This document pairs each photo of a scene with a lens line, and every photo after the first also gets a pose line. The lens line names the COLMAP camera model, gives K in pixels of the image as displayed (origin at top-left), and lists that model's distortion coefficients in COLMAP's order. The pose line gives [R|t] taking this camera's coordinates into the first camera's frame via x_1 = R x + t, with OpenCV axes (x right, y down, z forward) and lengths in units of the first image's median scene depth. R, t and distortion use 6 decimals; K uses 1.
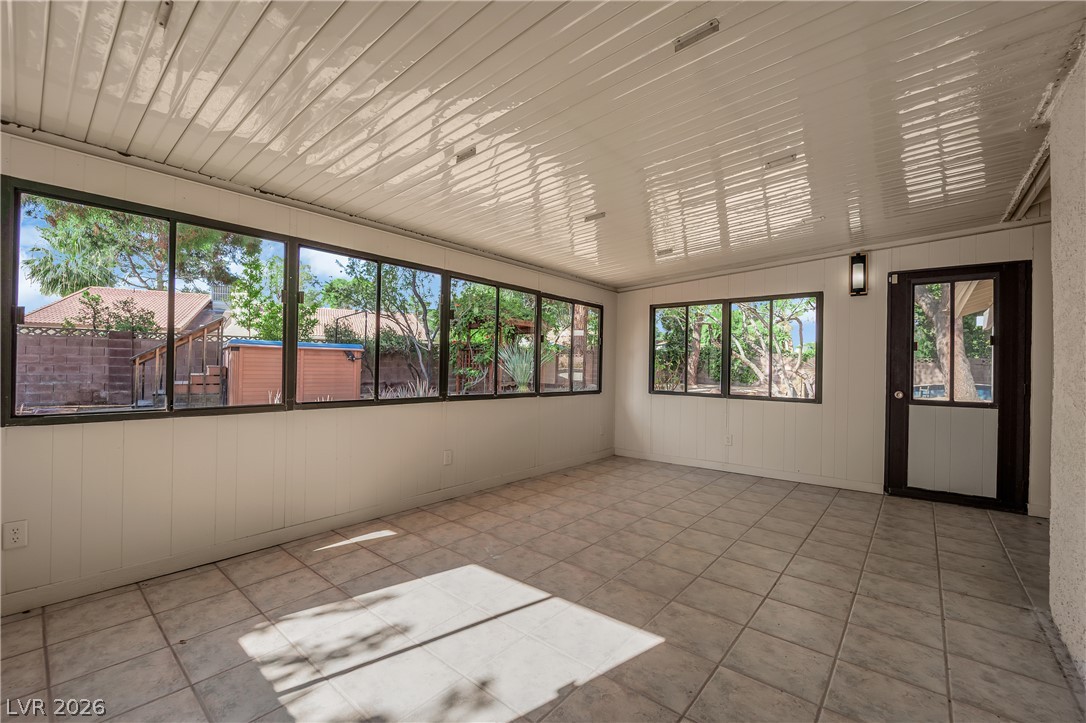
lens RADIAL K [[438.1, 0, 537.6], [0, 438.1, 367.6], [0, 0, 1]] dist [-0.012132, -0.002536]
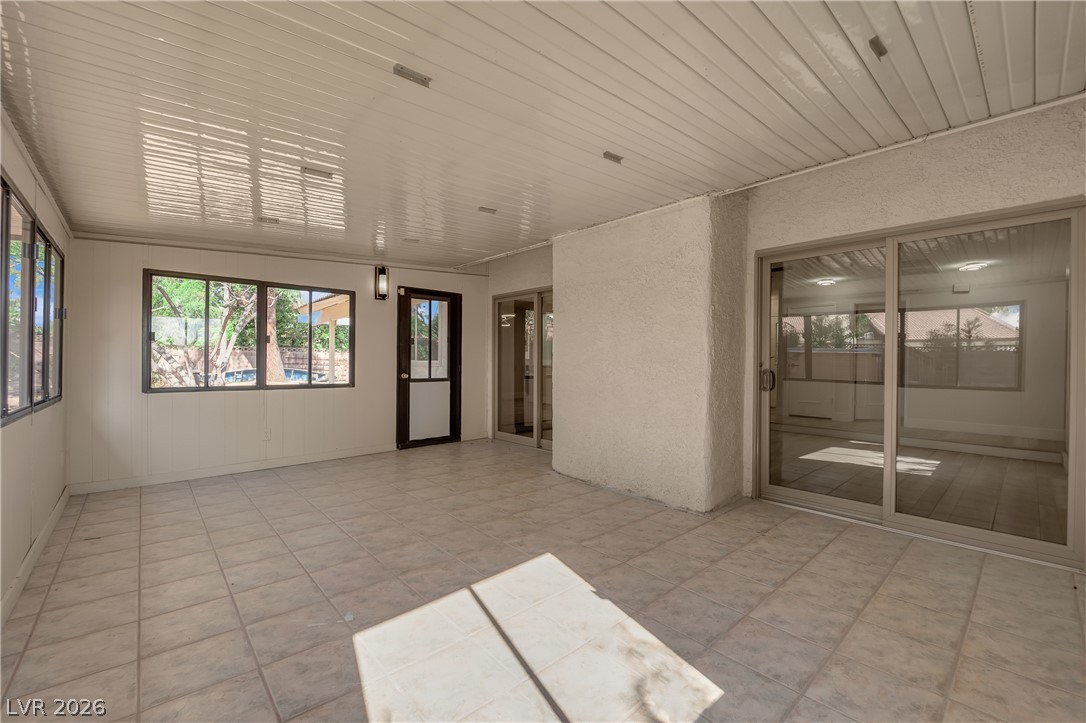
lens RADIAL K [[438.1, 0, 540.4], [0, 438.1, 359.0], [0, 0, 1]] dist [-0.012132, -0.002536]
pose [[0.155727, -0.008983, 0.987759, -0.541753], [-0.001834, 0.999954, 0.009383, -0.005638], [-0.987798, -0.003273, 0.155703, 0.404910]]
